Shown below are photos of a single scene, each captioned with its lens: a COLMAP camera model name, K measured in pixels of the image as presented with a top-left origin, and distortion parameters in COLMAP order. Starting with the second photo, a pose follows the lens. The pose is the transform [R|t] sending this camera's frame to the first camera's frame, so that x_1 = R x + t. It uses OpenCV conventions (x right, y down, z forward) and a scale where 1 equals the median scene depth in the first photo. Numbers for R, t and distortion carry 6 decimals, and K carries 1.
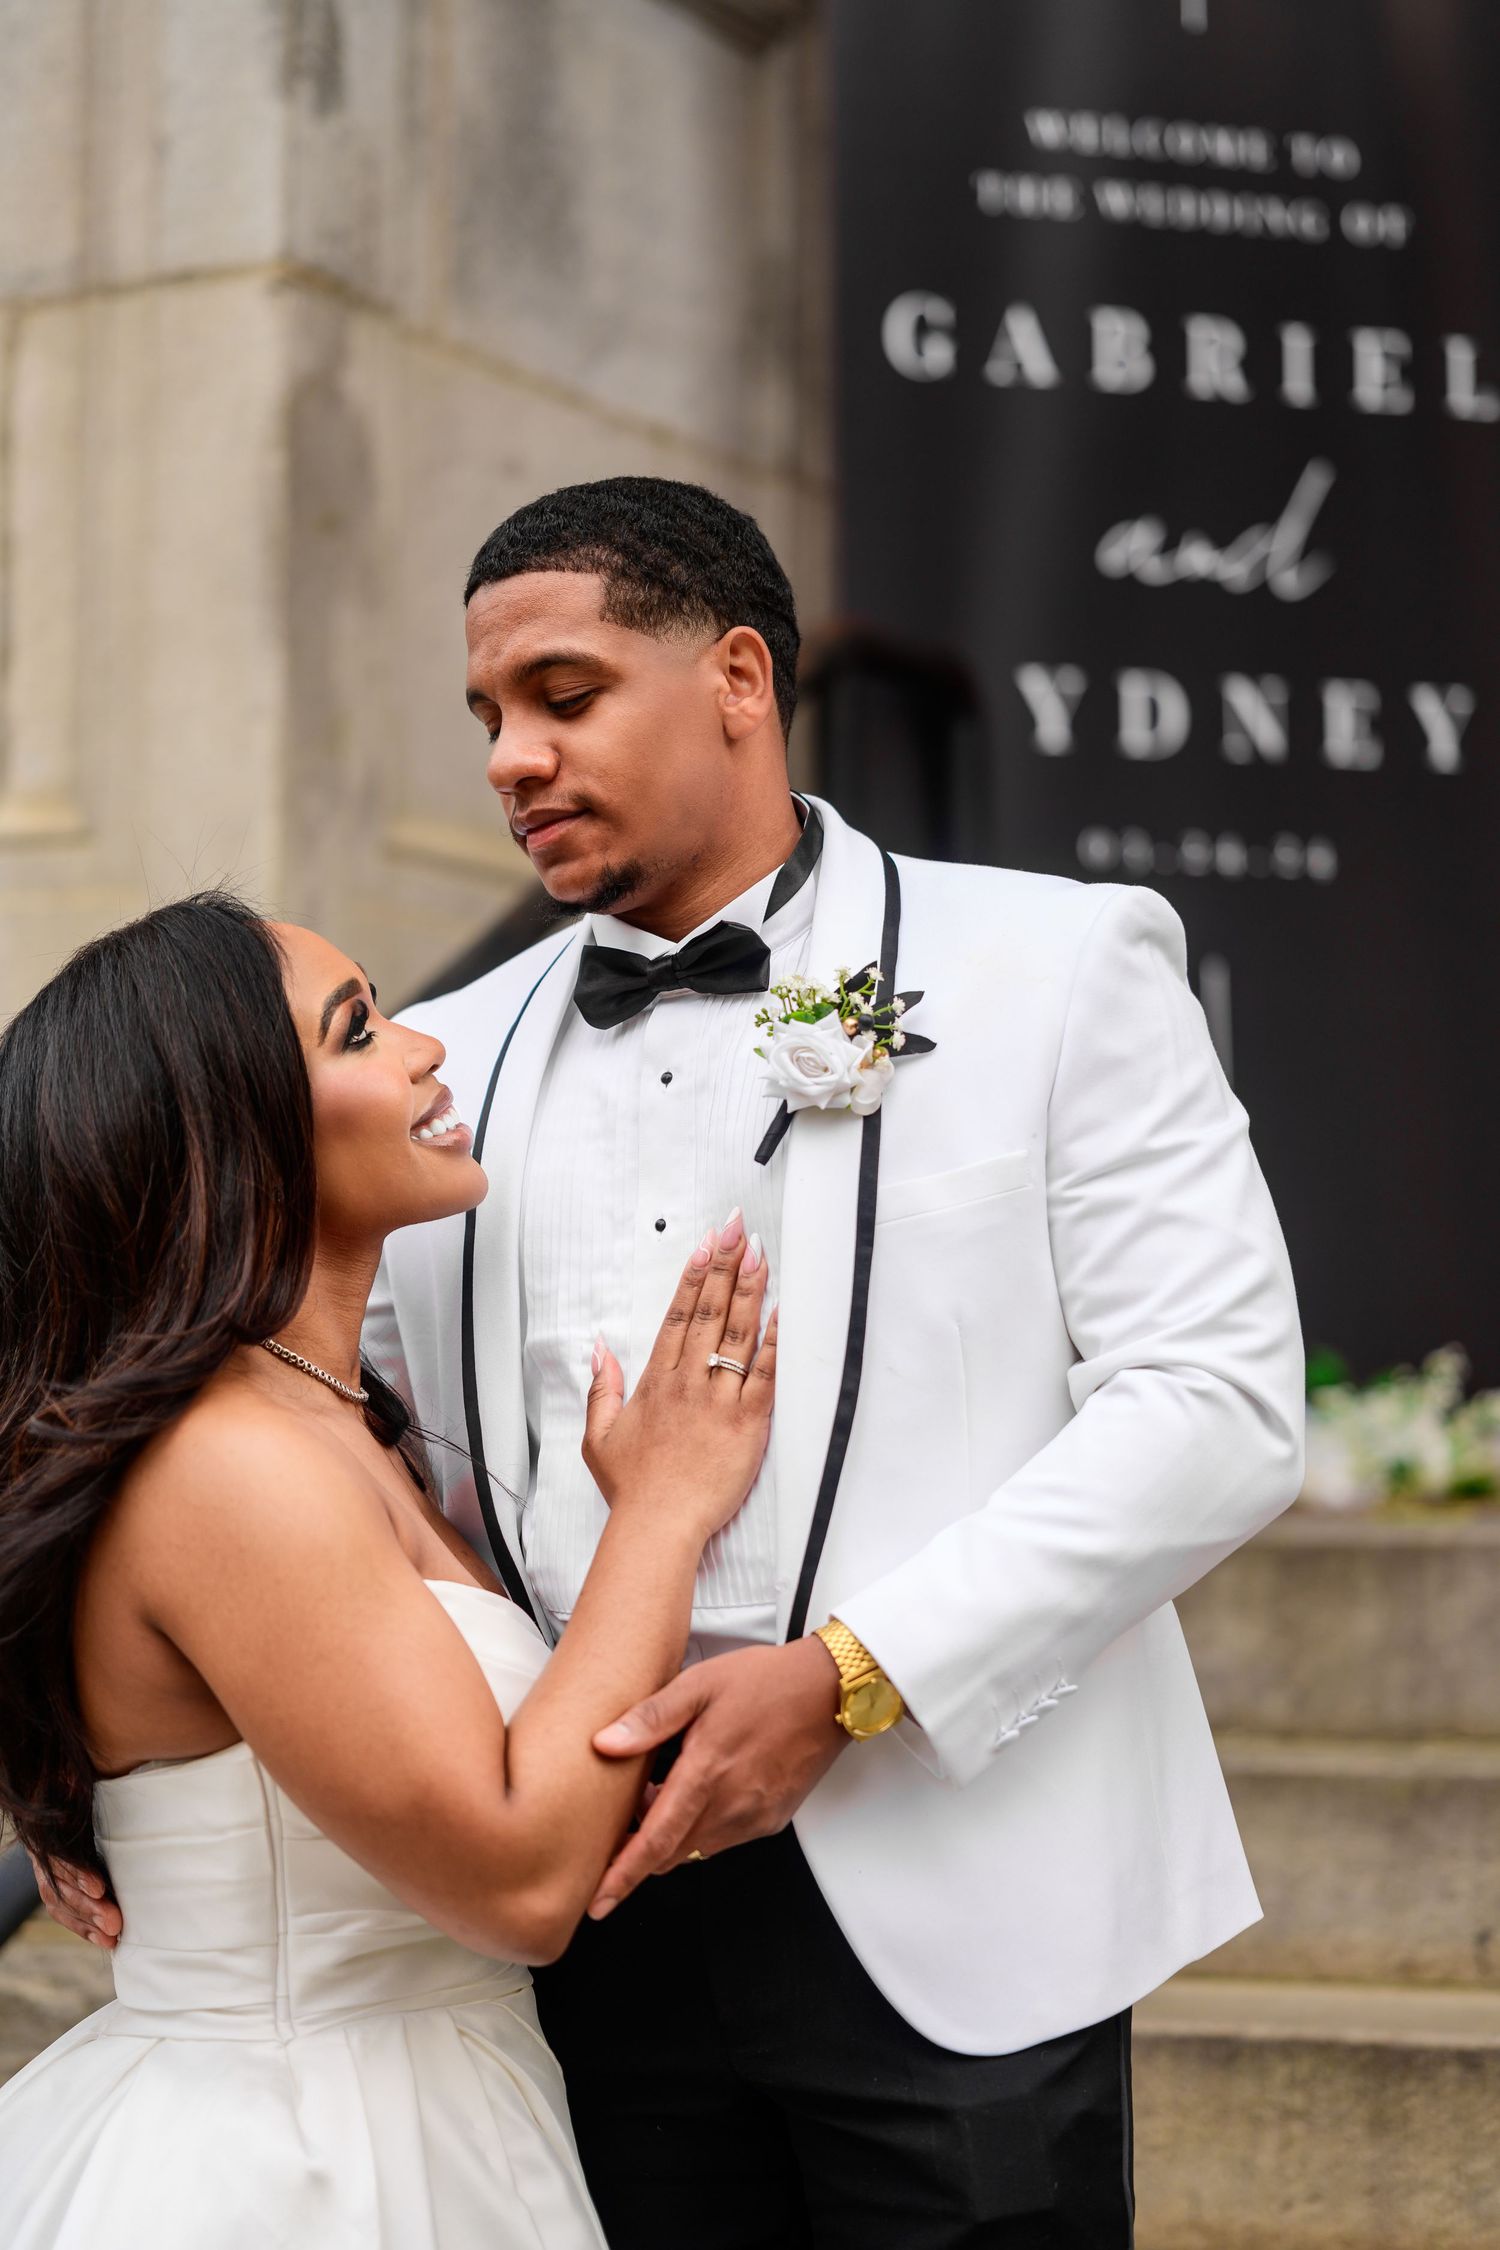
lens RADIAL K [[5240.1, 0, 750.0], [0, 5240.1, 1125.0], [0, 0, 1]] dist [0.061345, -0.048827]
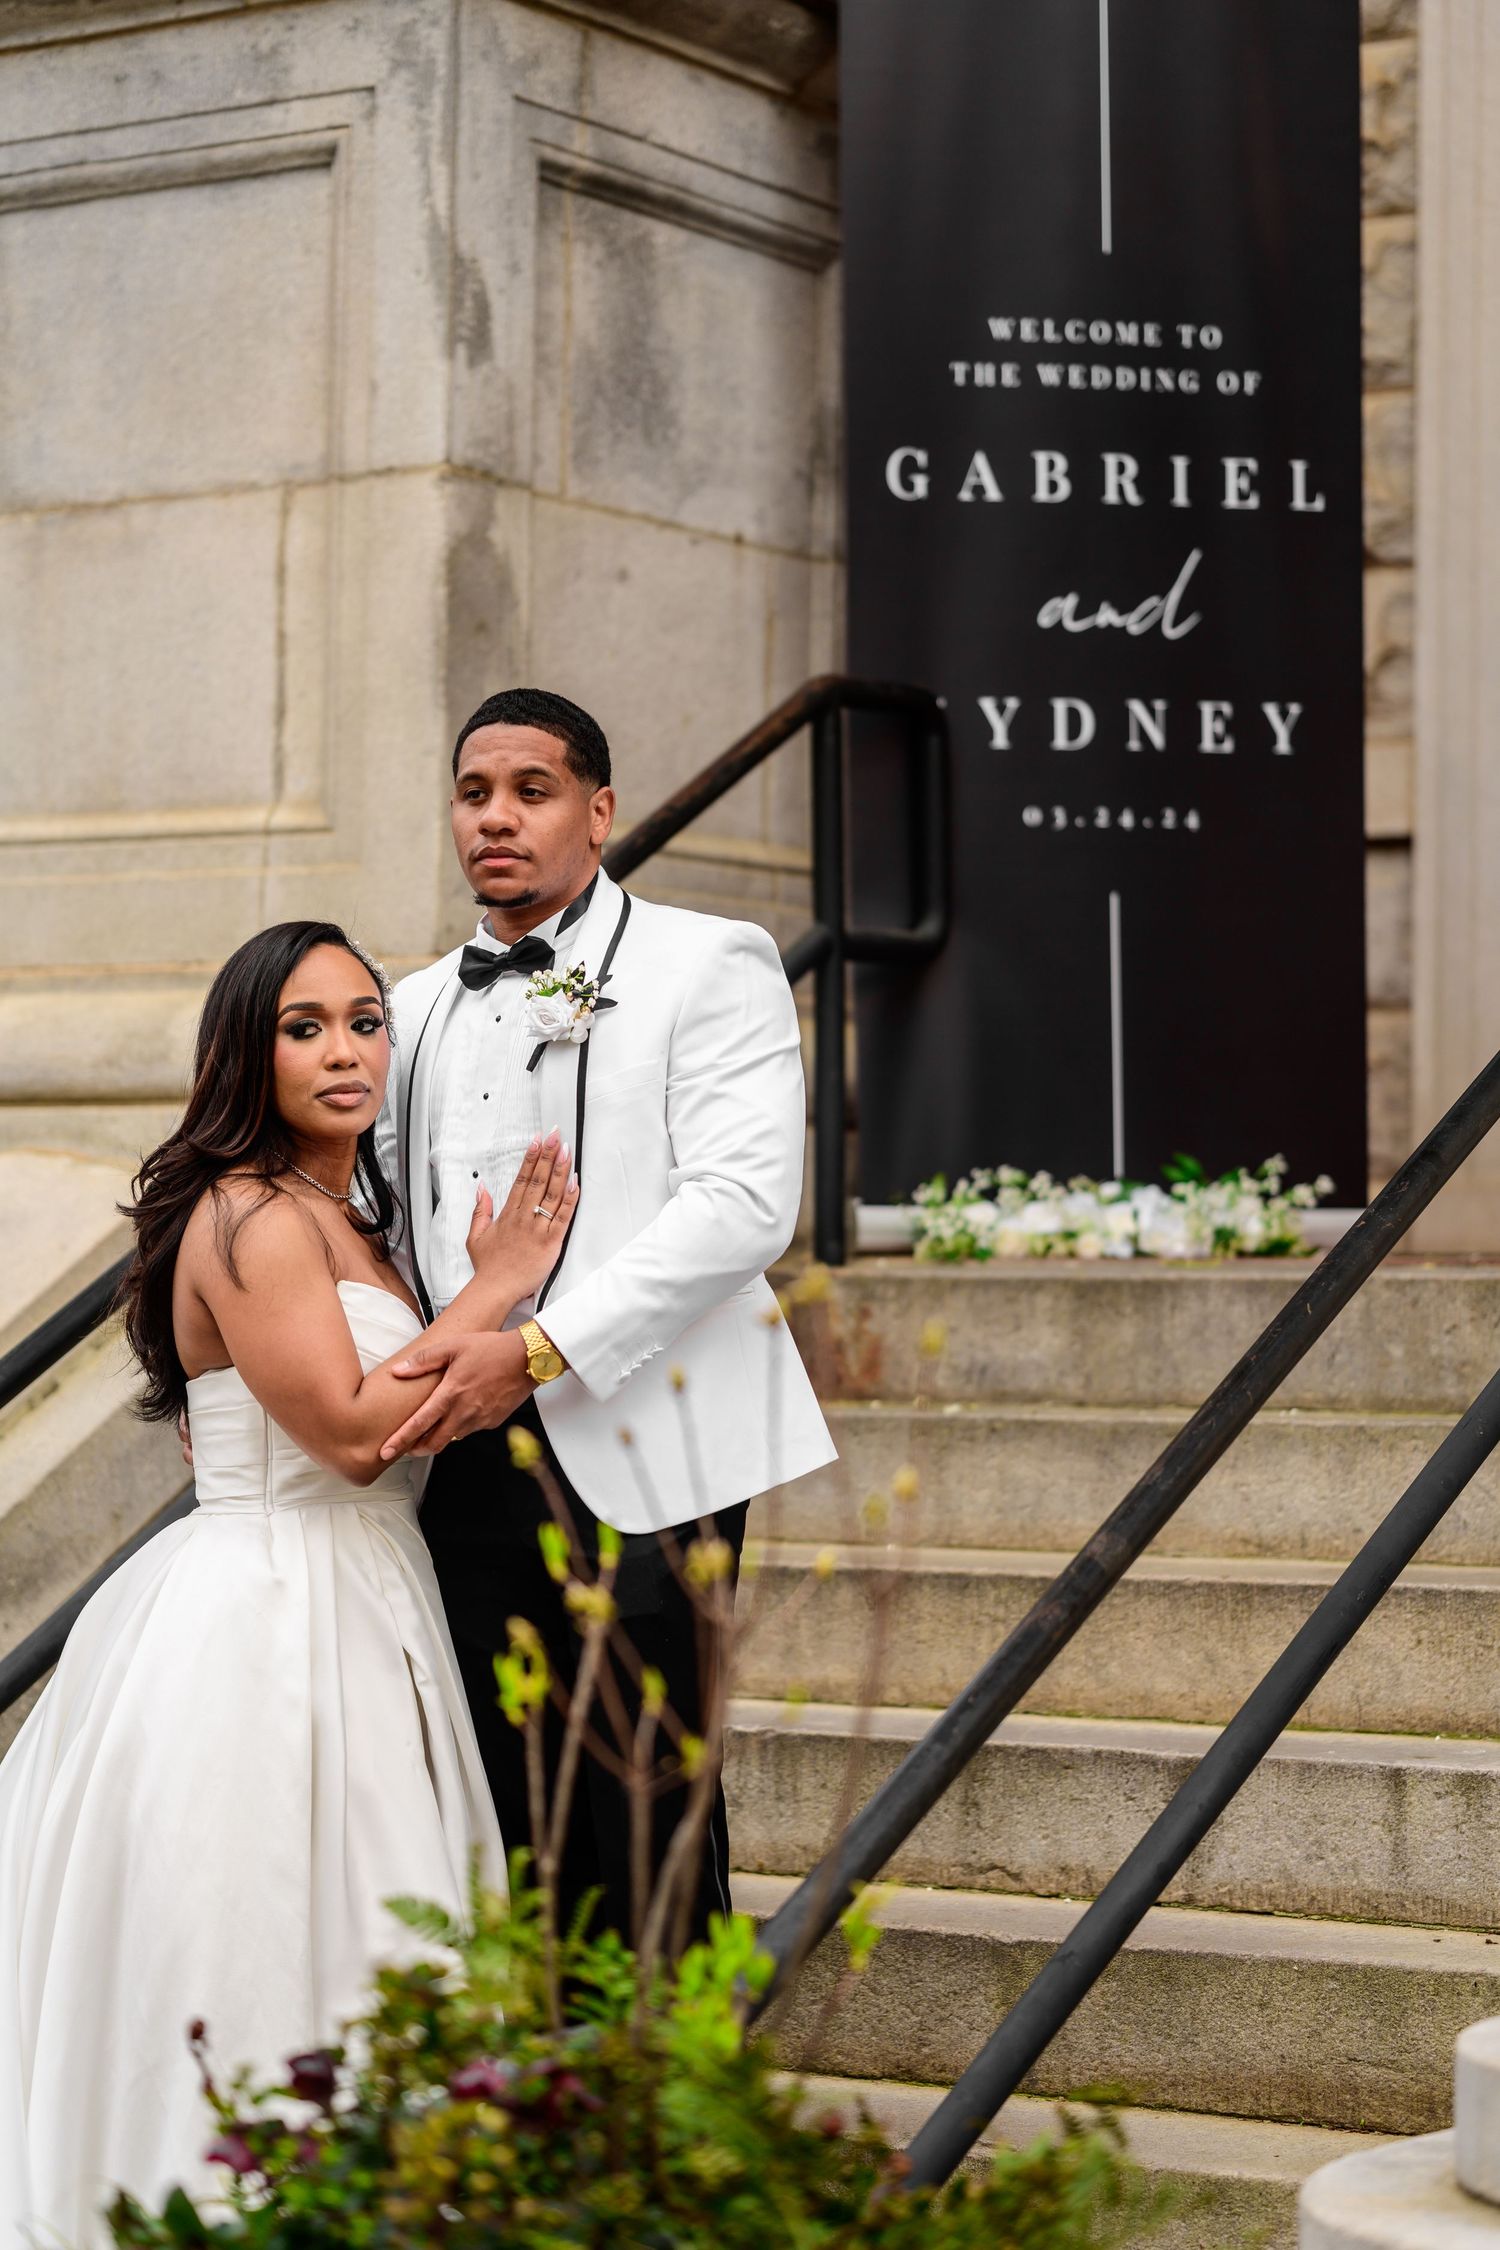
lens RADIAL K [[5240.1, 0, 750.0], [0, 5240.1, 1125.0], [0, 0, 1]] dist [0.061345, -0.048827]
pose [[0.990698, 0.001847, -0.136068, 0.210138], [0.004081, 0.999055, 0.043271, -0.033243], [0.136020, -0.043424, 0.989754, -0.537182]]
